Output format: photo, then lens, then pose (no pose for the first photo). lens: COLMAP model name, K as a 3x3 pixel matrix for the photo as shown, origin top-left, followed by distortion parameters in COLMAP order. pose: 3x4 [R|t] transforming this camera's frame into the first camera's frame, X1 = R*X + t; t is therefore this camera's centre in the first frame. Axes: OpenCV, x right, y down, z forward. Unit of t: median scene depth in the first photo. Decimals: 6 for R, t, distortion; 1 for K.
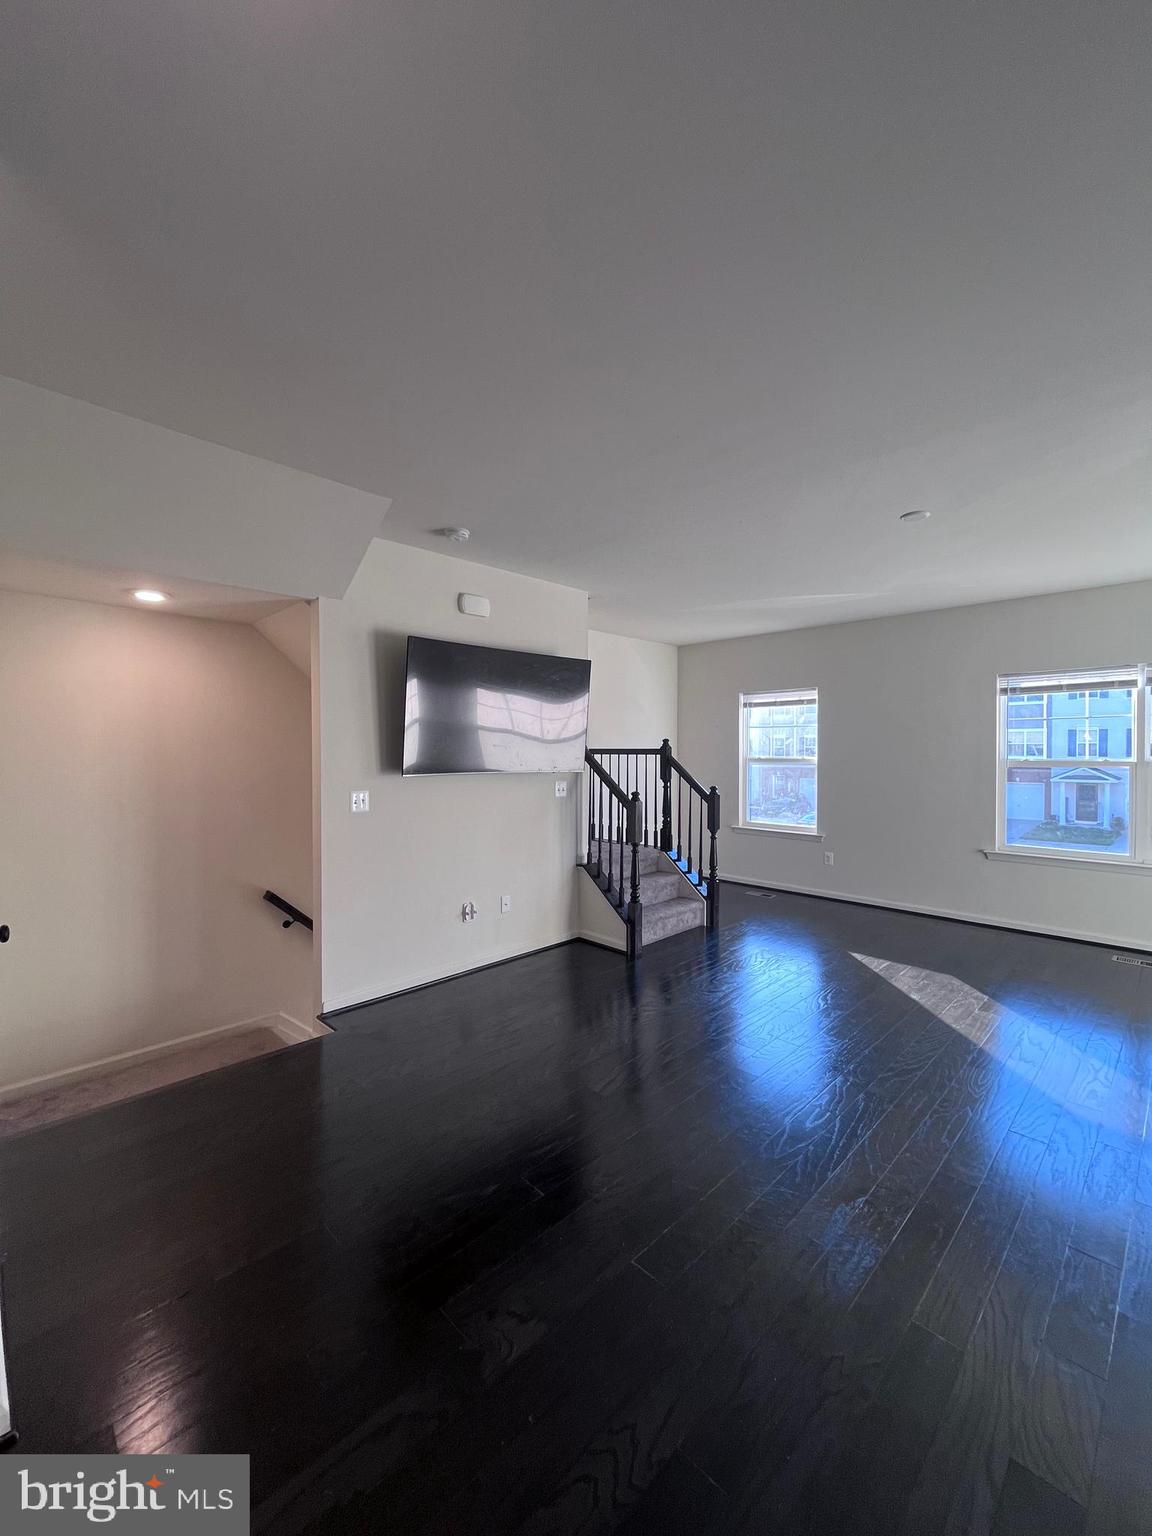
lens RADIAL K [[620.6, 0, 584.5], [0, 620.6, 757.9], [0, 0, 1]] dist [-0.002667, -0.000754]
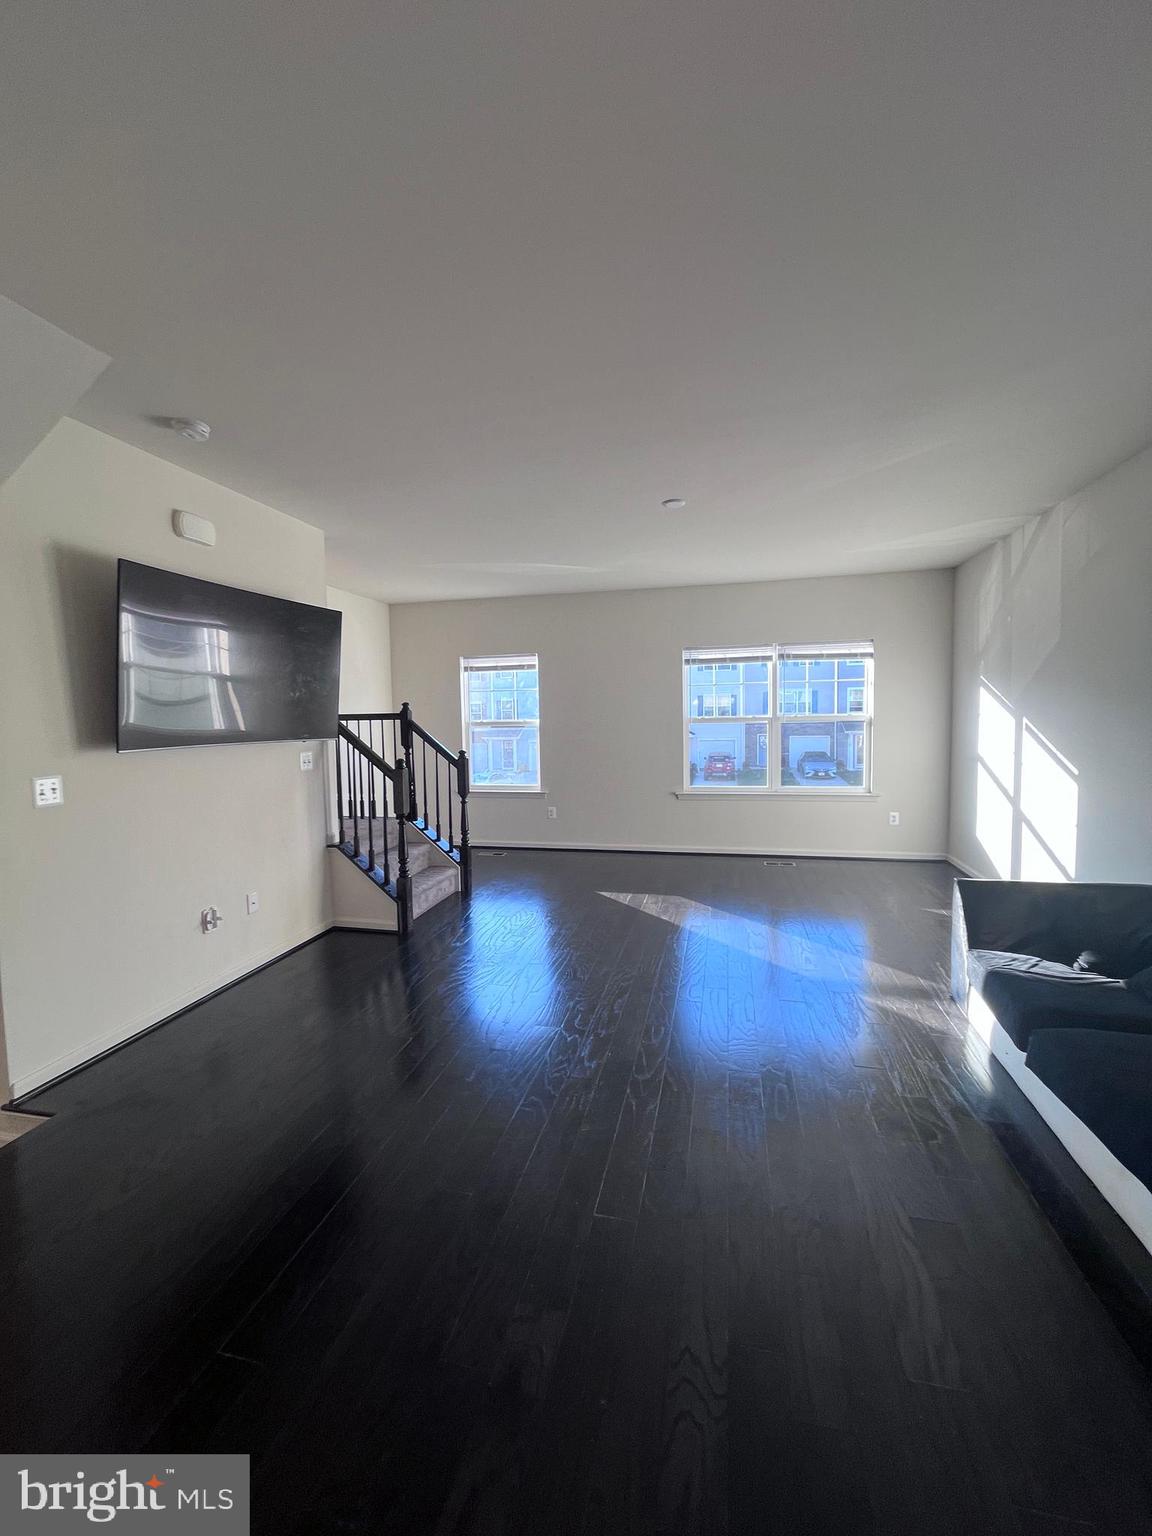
lens RADIAL K [[620.6, 0, 584.5], [0, 620.6, 757.9], [0, 0, 1]] dist [-0.002667, -0.000754]
pose [[0.849070, -0.052070, 0.525707, -0.155185], [0.024473, 0.997939, 0.059318, 0.004401], [-0.527713, -0.037500, 0.848595, 0.065511]]
